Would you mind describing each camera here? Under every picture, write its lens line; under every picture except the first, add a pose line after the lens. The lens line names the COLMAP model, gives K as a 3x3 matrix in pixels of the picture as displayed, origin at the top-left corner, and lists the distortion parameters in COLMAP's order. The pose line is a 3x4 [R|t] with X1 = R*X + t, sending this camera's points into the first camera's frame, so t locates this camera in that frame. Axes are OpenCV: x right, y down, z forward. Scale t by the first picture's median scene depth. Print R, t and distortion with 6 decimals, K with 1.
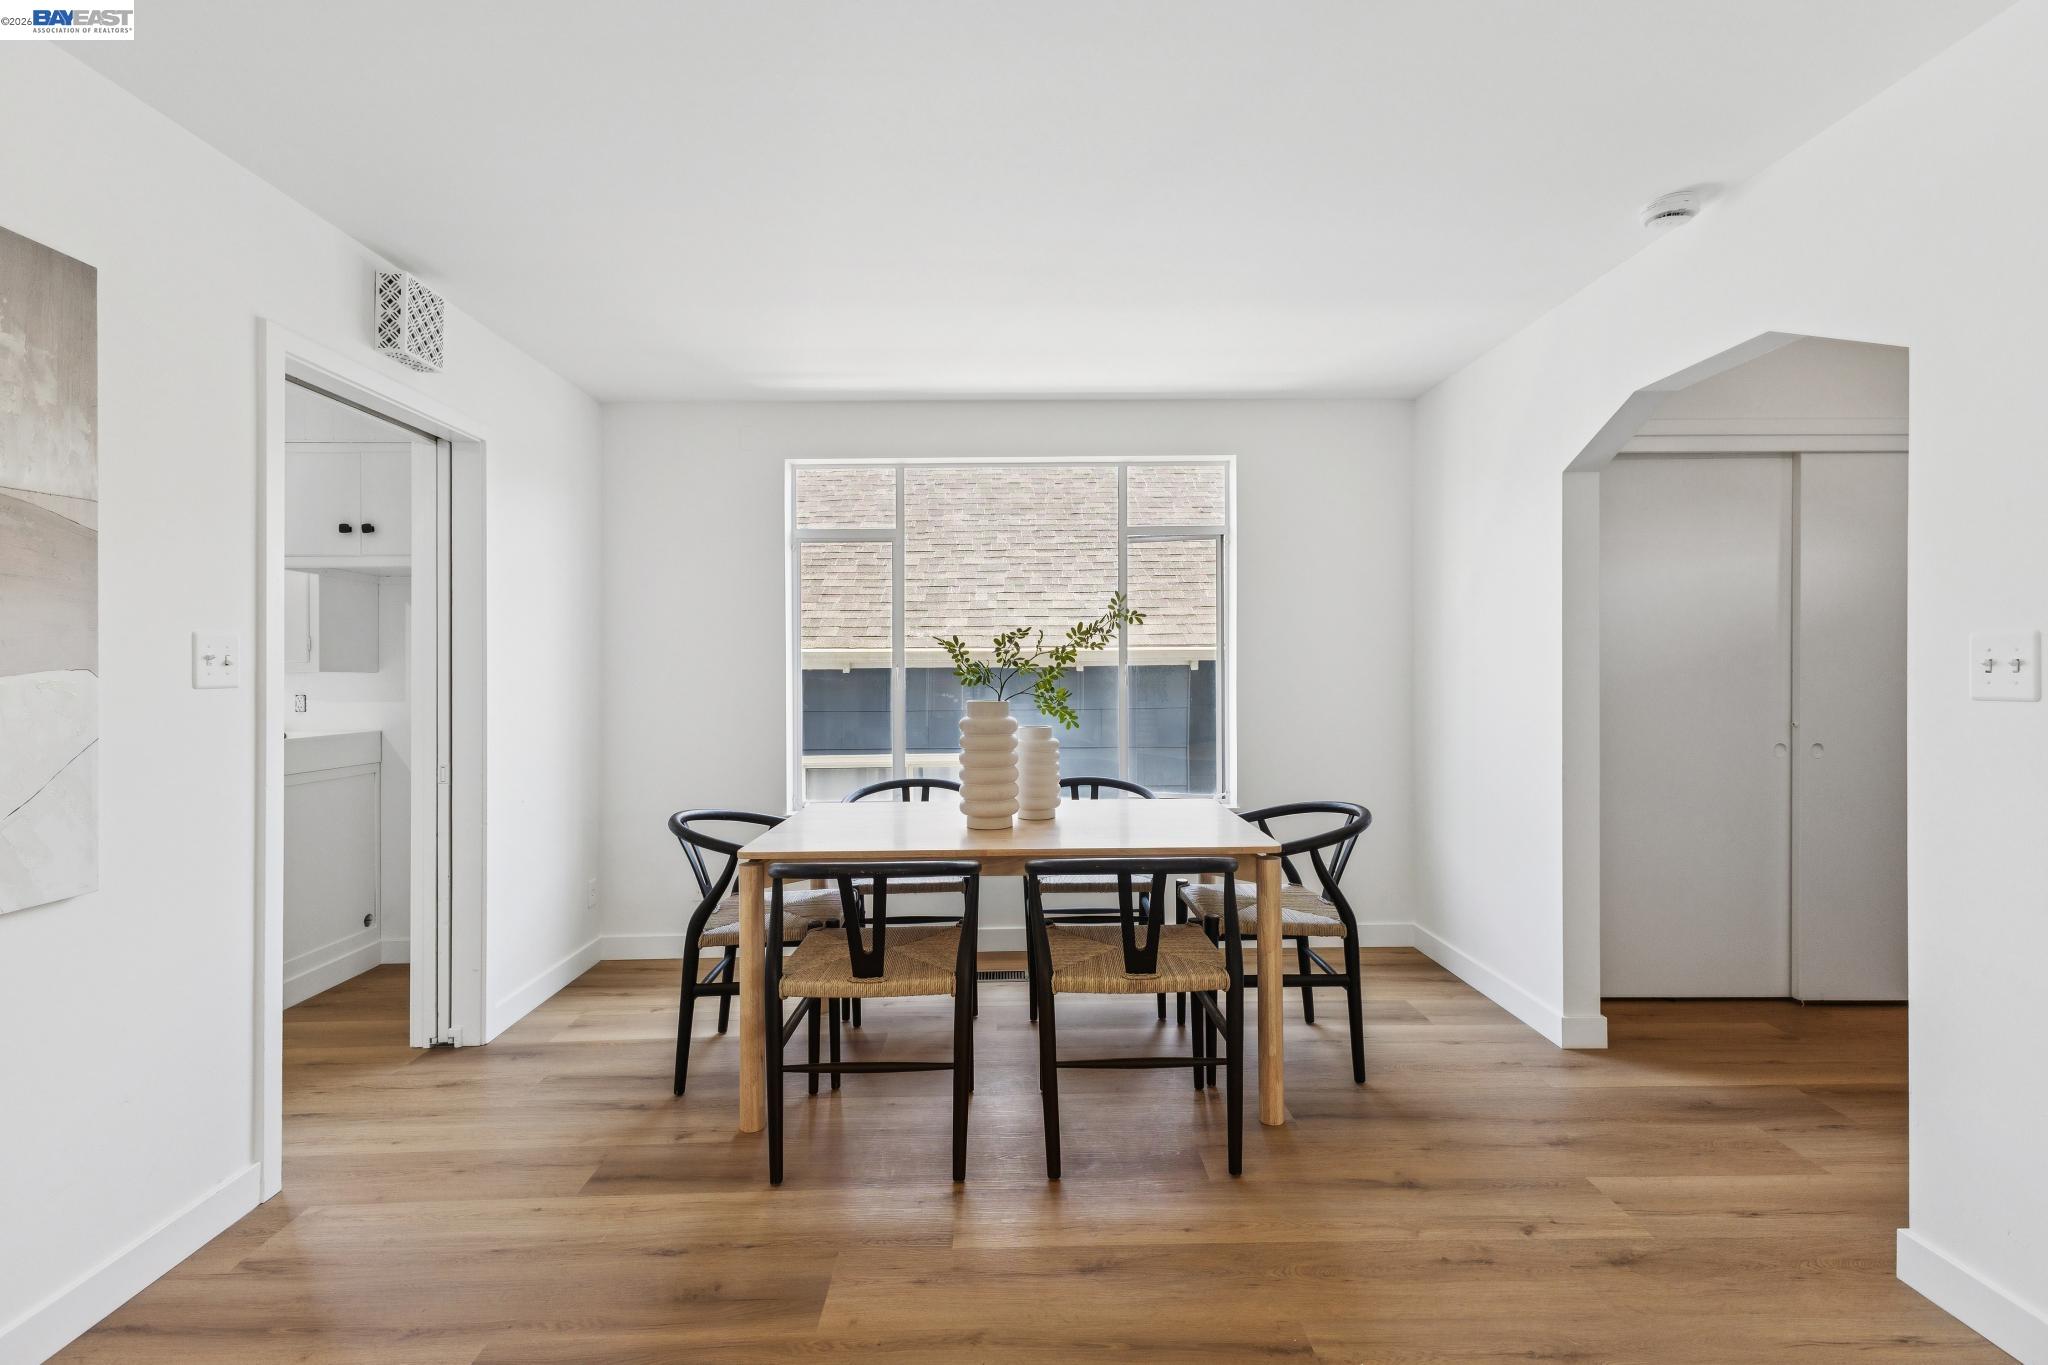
lens RADIAL K [[894.1, 0, 1026.9], [0, 894.1, 679.9], [0, 0, 1]] dist [0.013093, -0.000480]
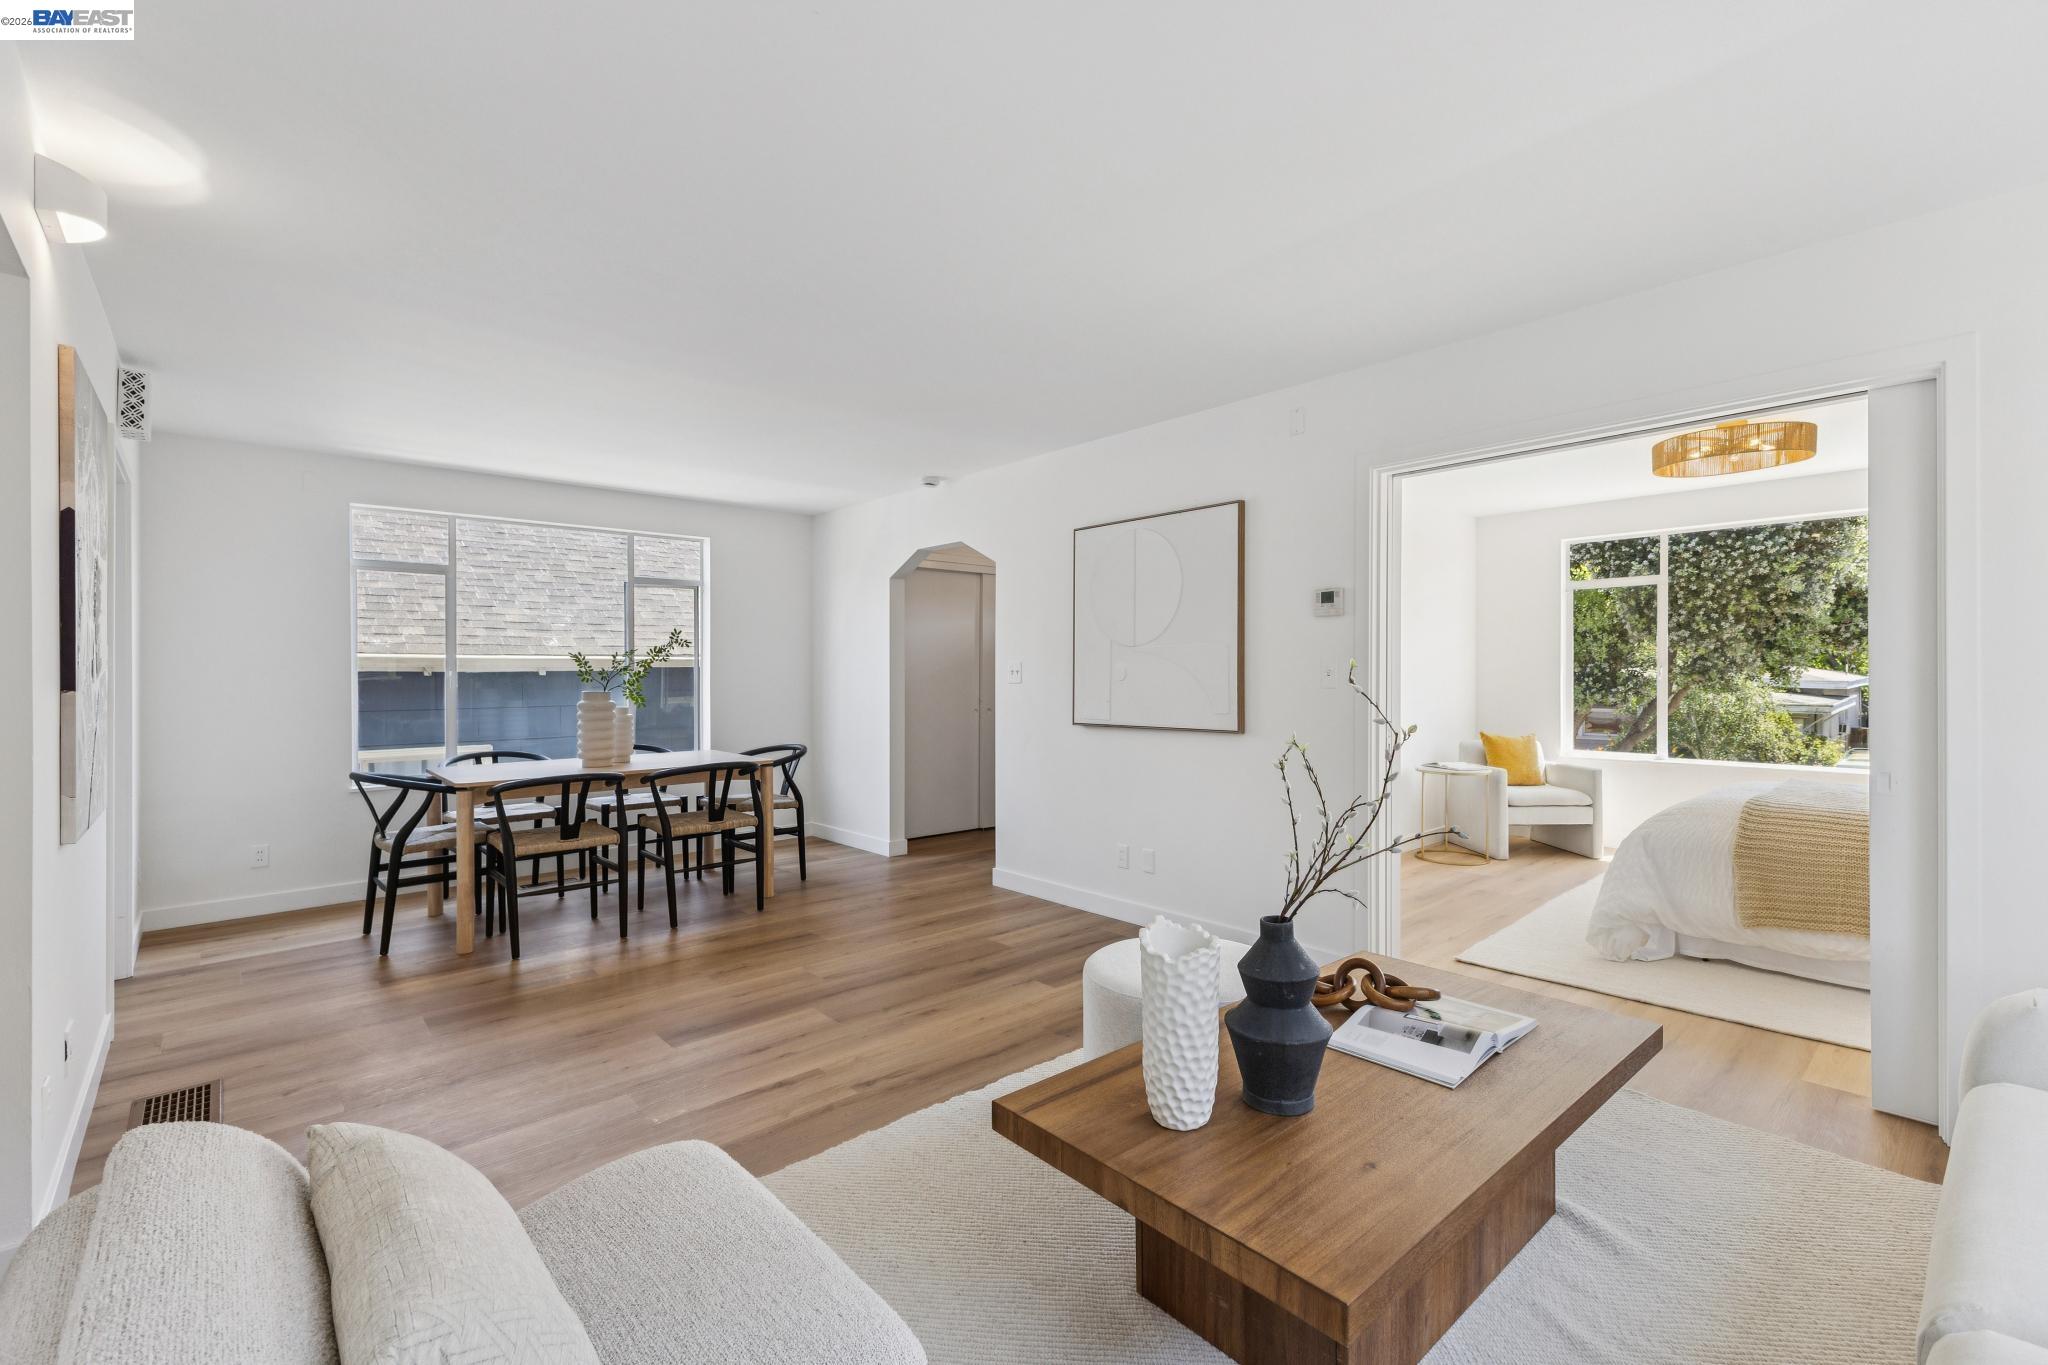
lens RADIAL K [[894.1, 0, 1026.9], [0, 894.1, 679.9], [0, 0, 1]] dist [0.013093, -0.000480]
pose [[0.759255, 0.001685, 0.650791, -0.508794], [0.003862, 0.999967, -0.007096, 0.017672], [-0.650782, 0.007901, 0.759224, -0.776481]]
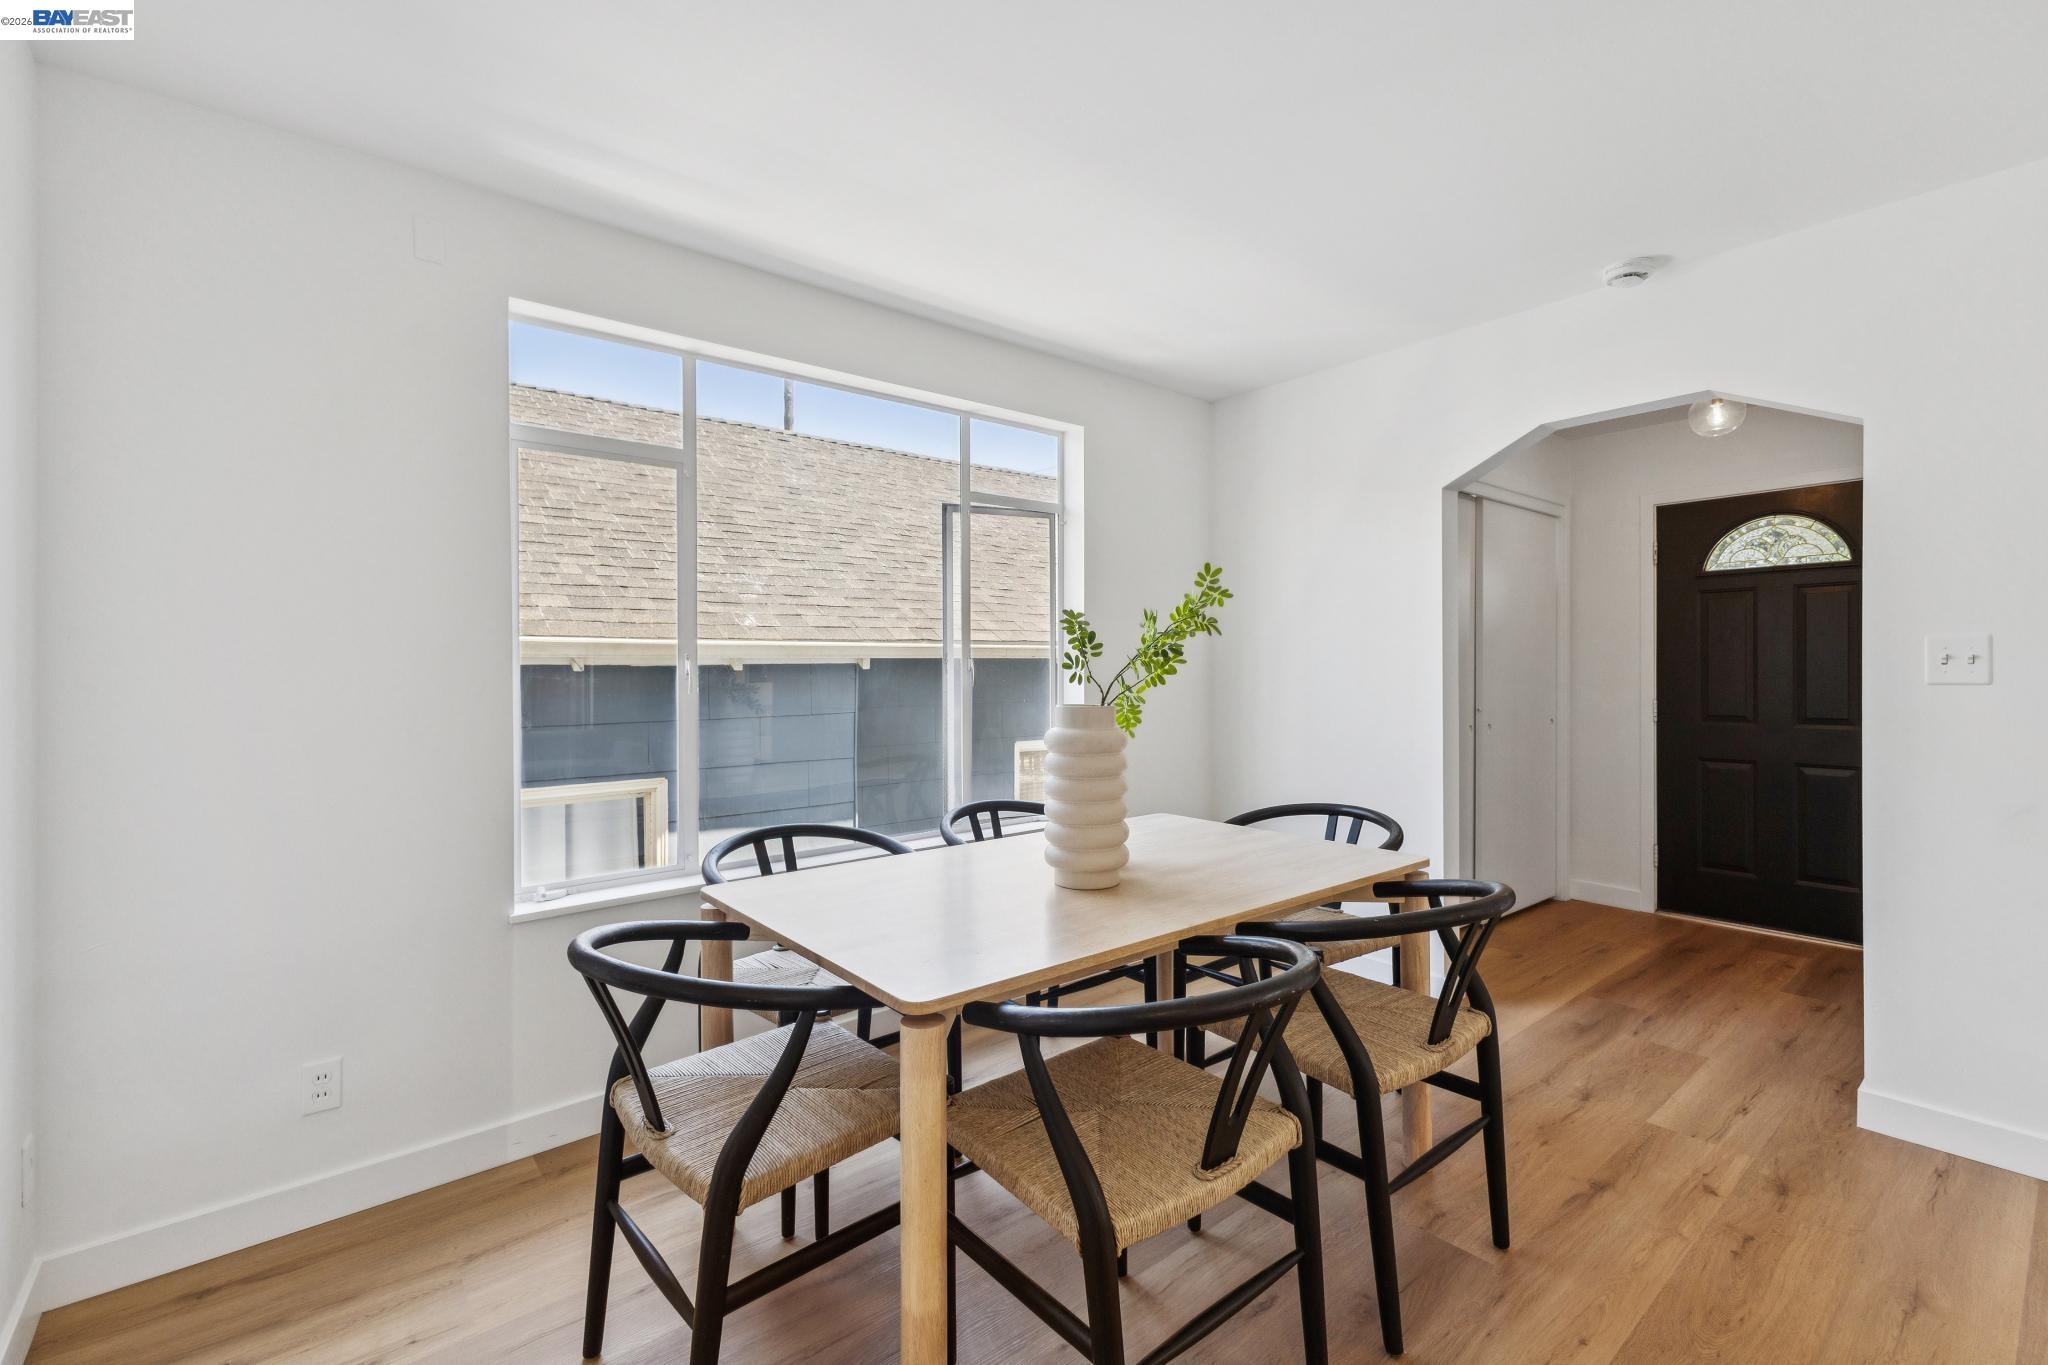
lens RADIAL K [[889.2, 0, 1019.4], [0, 889.2, 677.1], [0, 0, 1]] dist [0.006465, 0.000019]
pose [[0.782442, -0.003331, 0.622714, -0.511605], [0.007592, 0.999962, -0.004190, 0.003418], [-0.622677, 0.008006, 0.782438, 0.474605]]
